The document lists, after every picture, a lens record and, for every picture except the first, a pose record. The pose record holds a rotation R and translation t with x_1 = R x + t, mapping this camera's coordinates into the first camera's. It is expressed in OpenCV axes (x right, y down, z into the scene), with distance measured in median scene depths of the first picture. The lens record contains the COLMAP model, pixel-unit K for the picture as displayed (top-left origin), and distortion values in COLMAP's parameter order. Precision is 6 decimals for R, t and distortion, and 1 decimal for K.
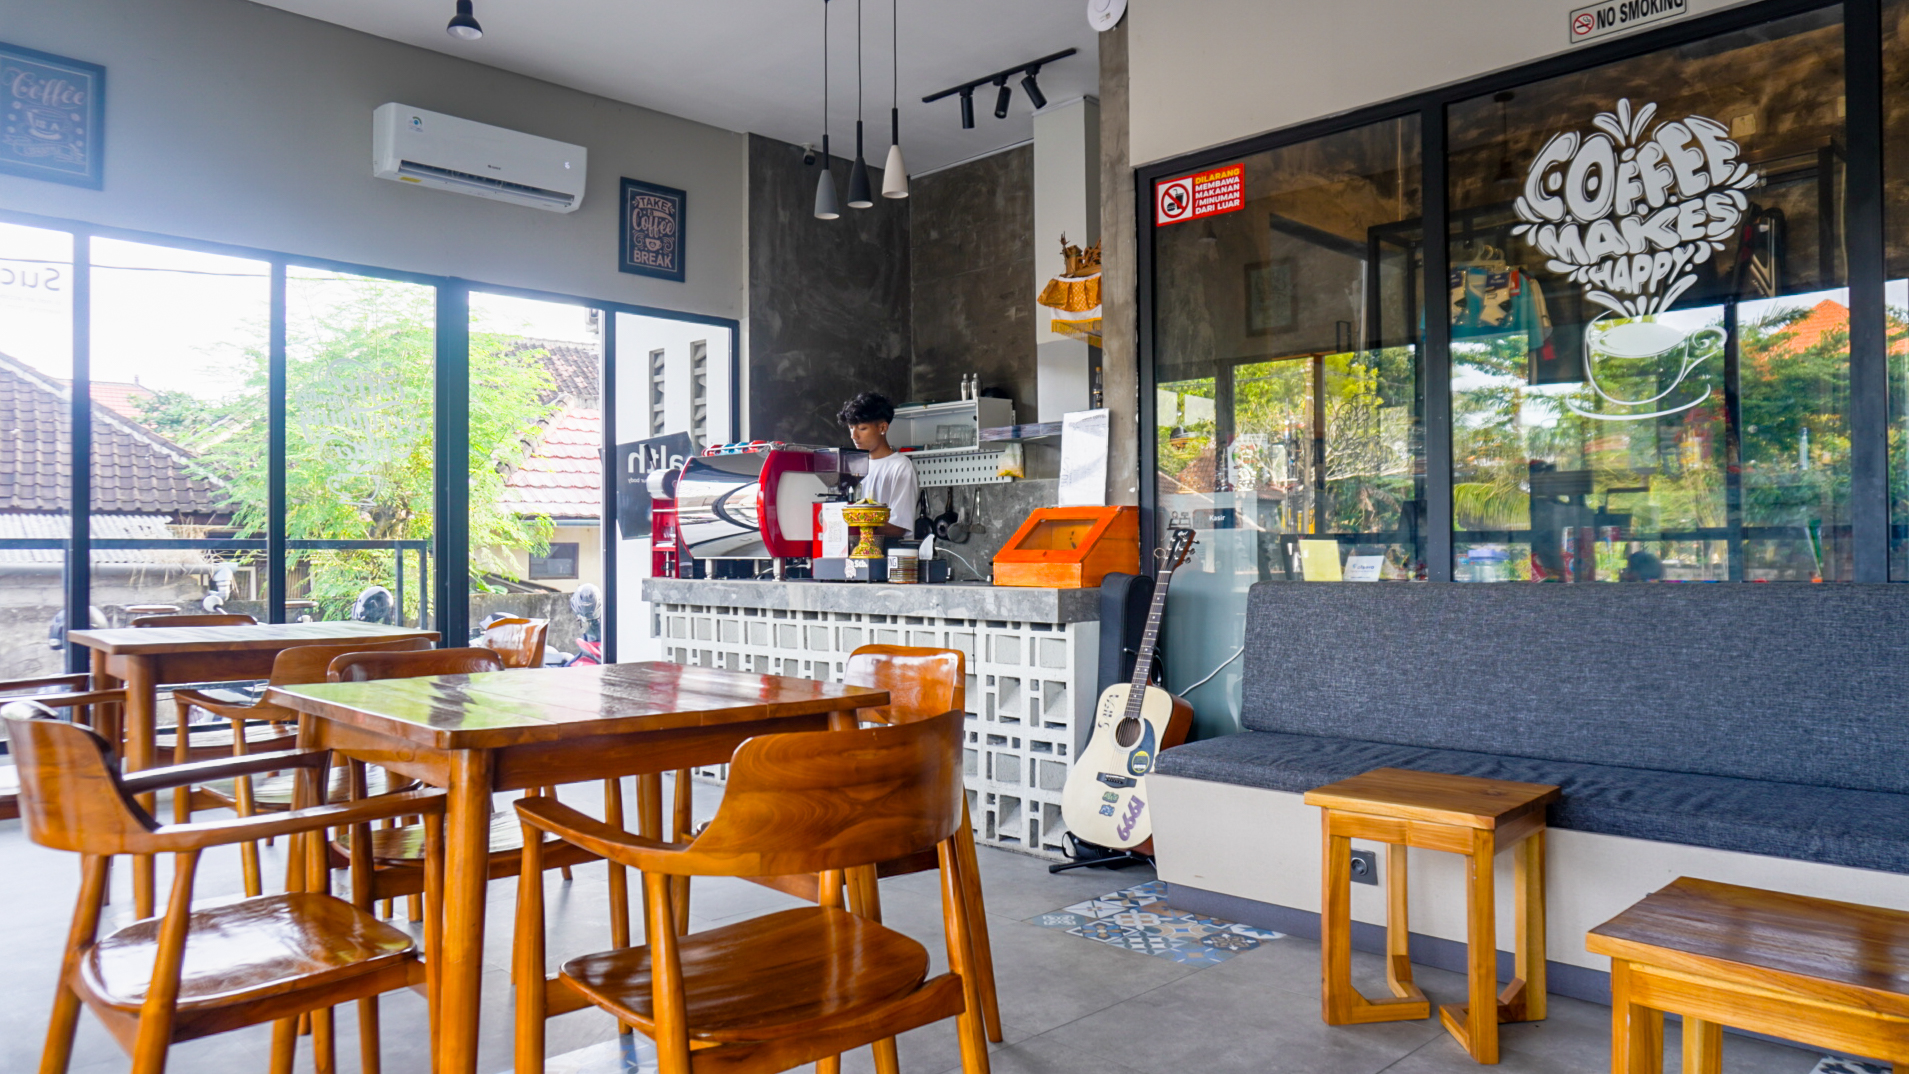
lens RADIAL K [[1304.0, 0, 946.8], [0, 1304.0, 573.2], [0, 0, 1]] dist [-0.045961, 0.038851]
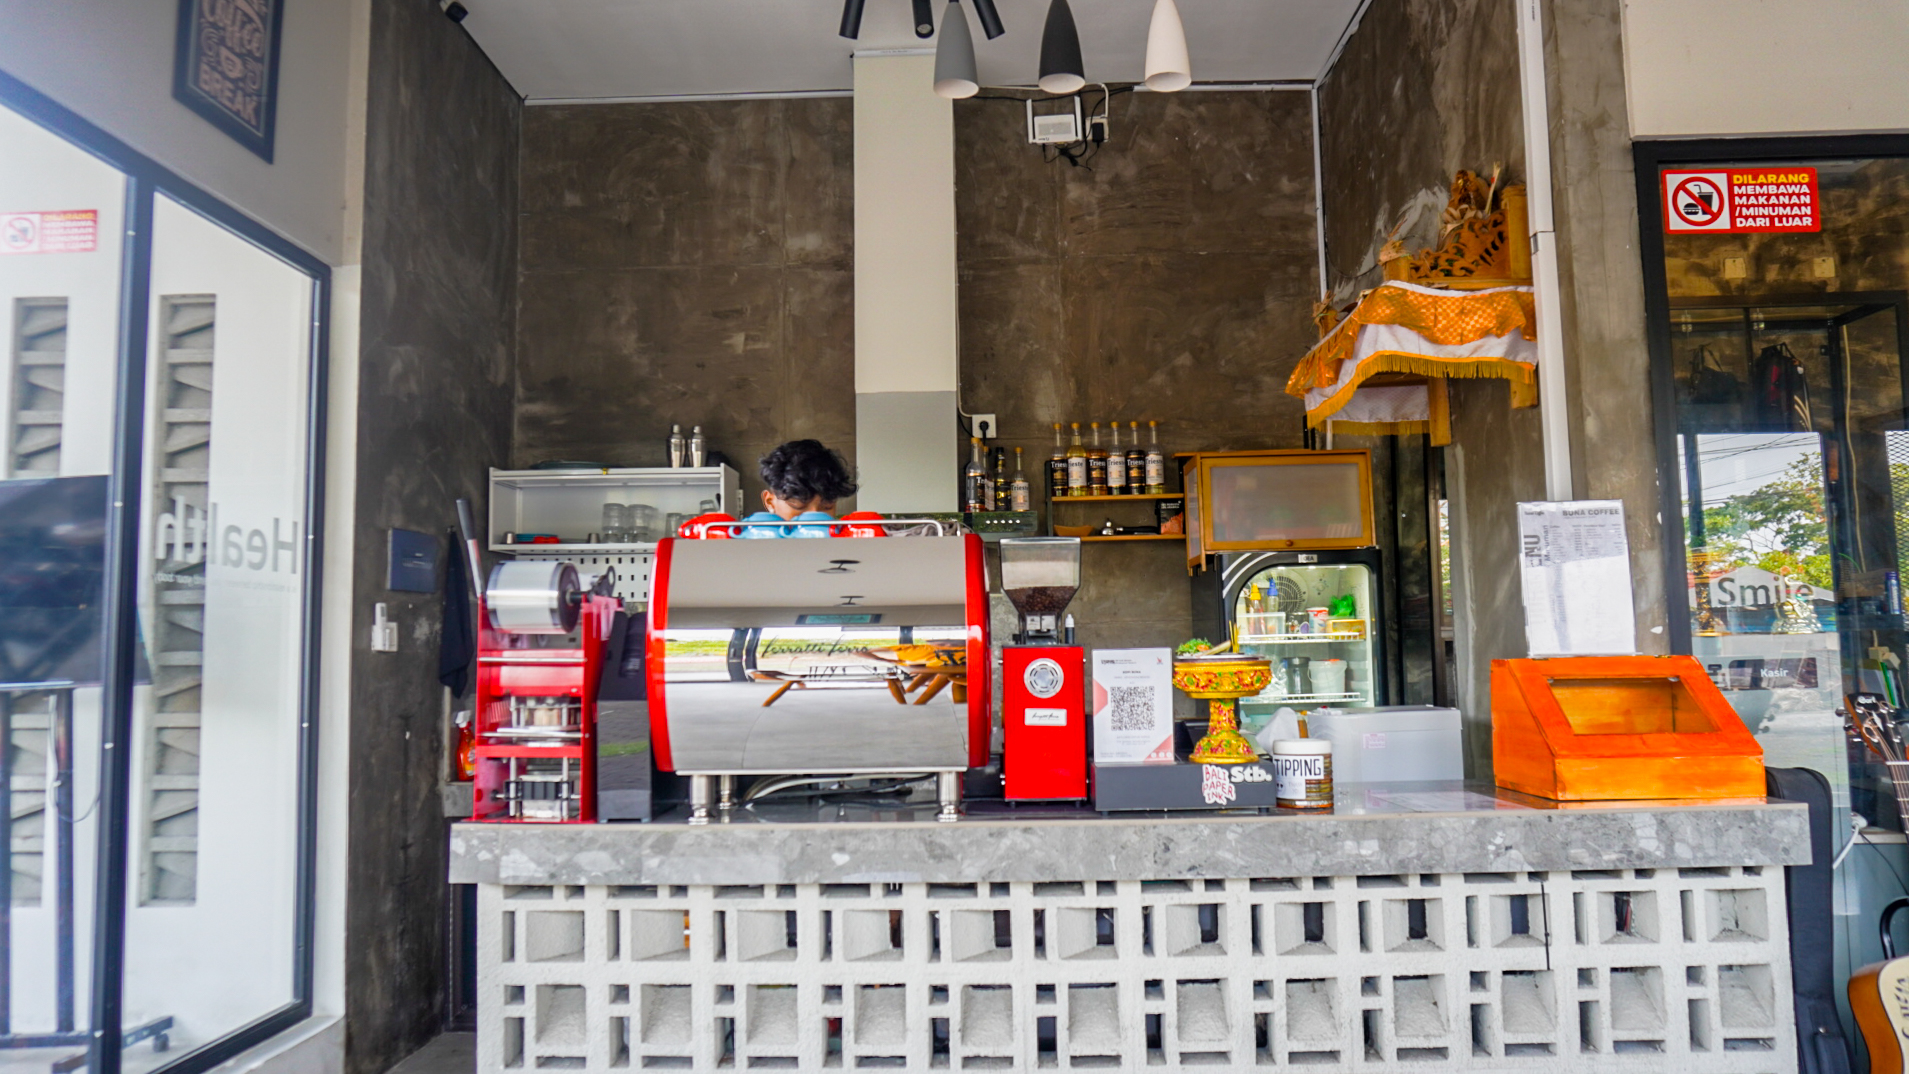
lens RADIAL K [[1304.0, 0, 947.9], [0, 1304.0, 547.2], [0, 0, 1]] dist [-0.045961, 0.038851]
pose [[0.712526, 0.052352, 0.699690, -0.541171], [0.024710, 0.994722, -0.099589, -0.049321], [-0.701211, 0.088249, 0.707471, 0.787695]]
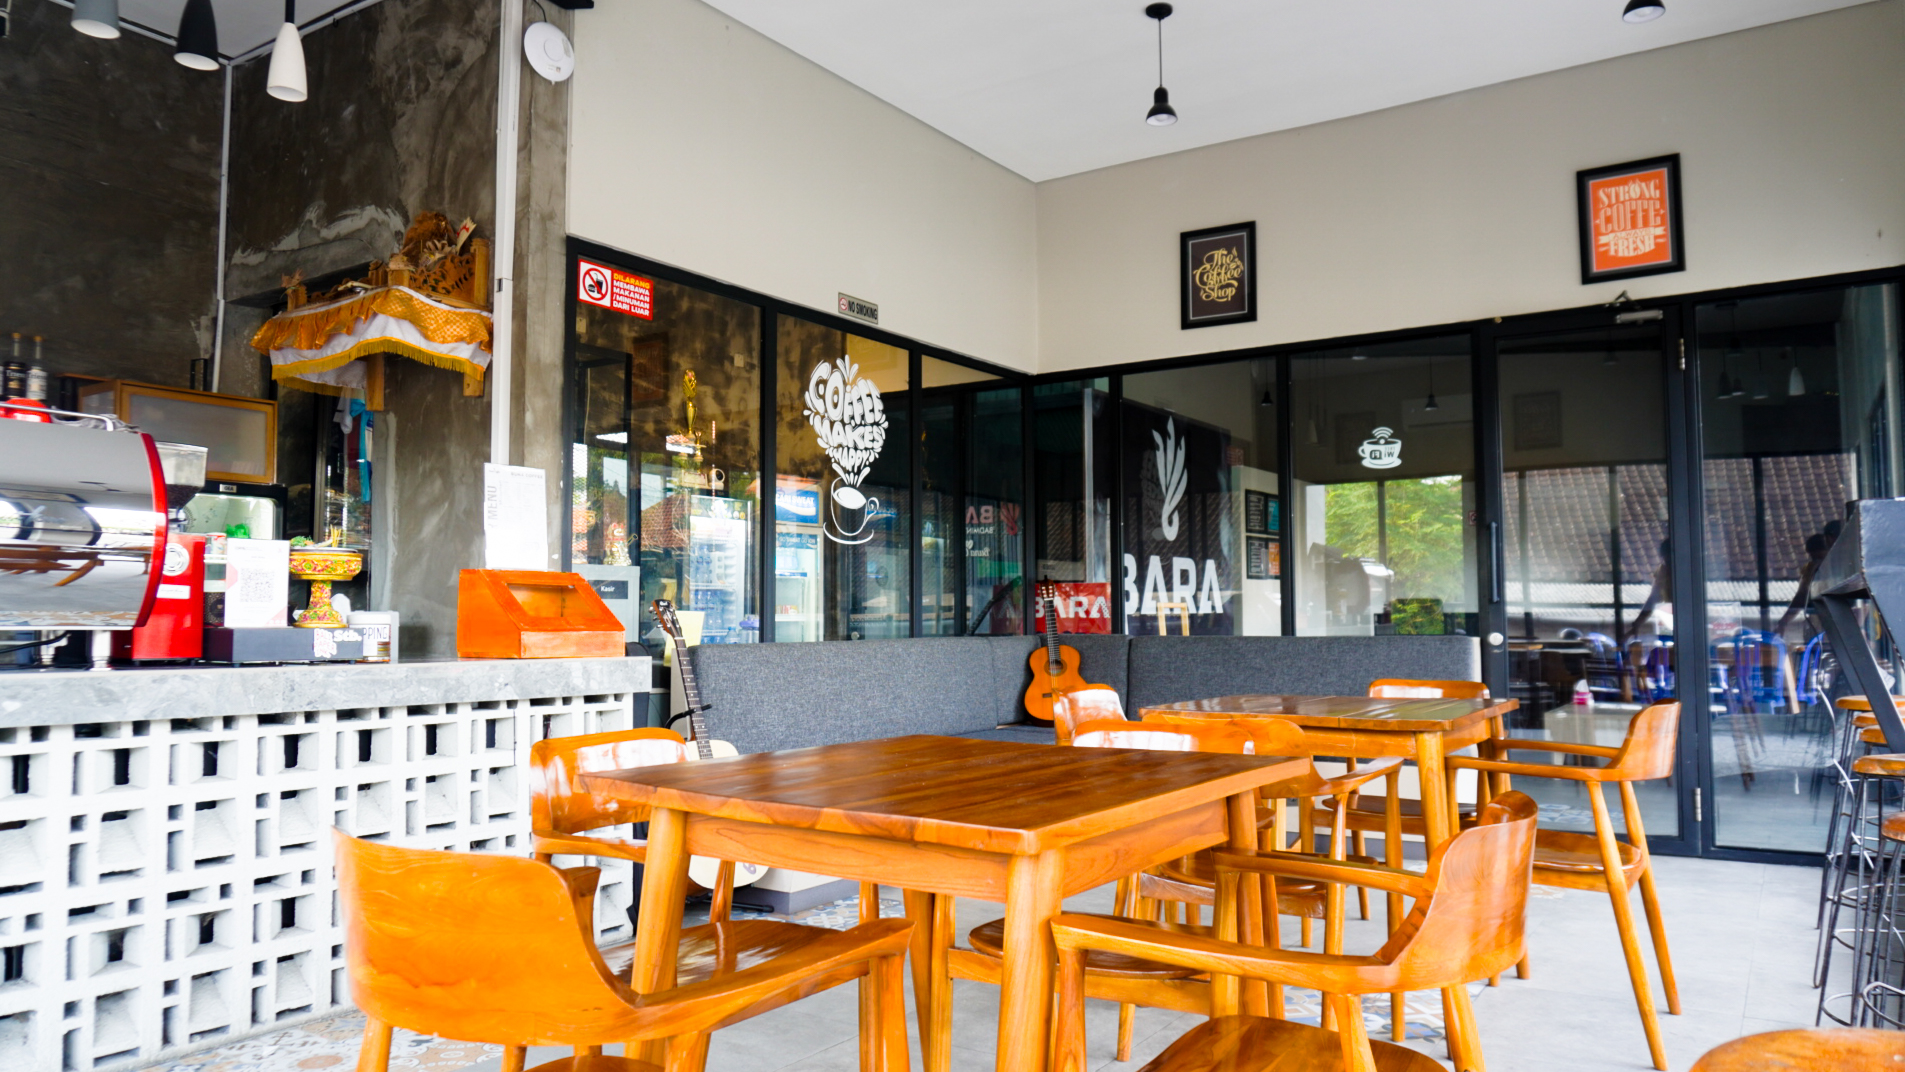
lens RADIAL K [[1301.3, 0, 1002.1], [0, 1301.3, 544.1], [0, 0, 1]] dist [-0.045961, 0.038851]
pose [[-0.243861, 0.063661, 0.967718, -0.870567], [0.017751, 0.997969, -0.061178, -0.007511], [-0.969648, 0.002259, -0.244496, 0.905458]]
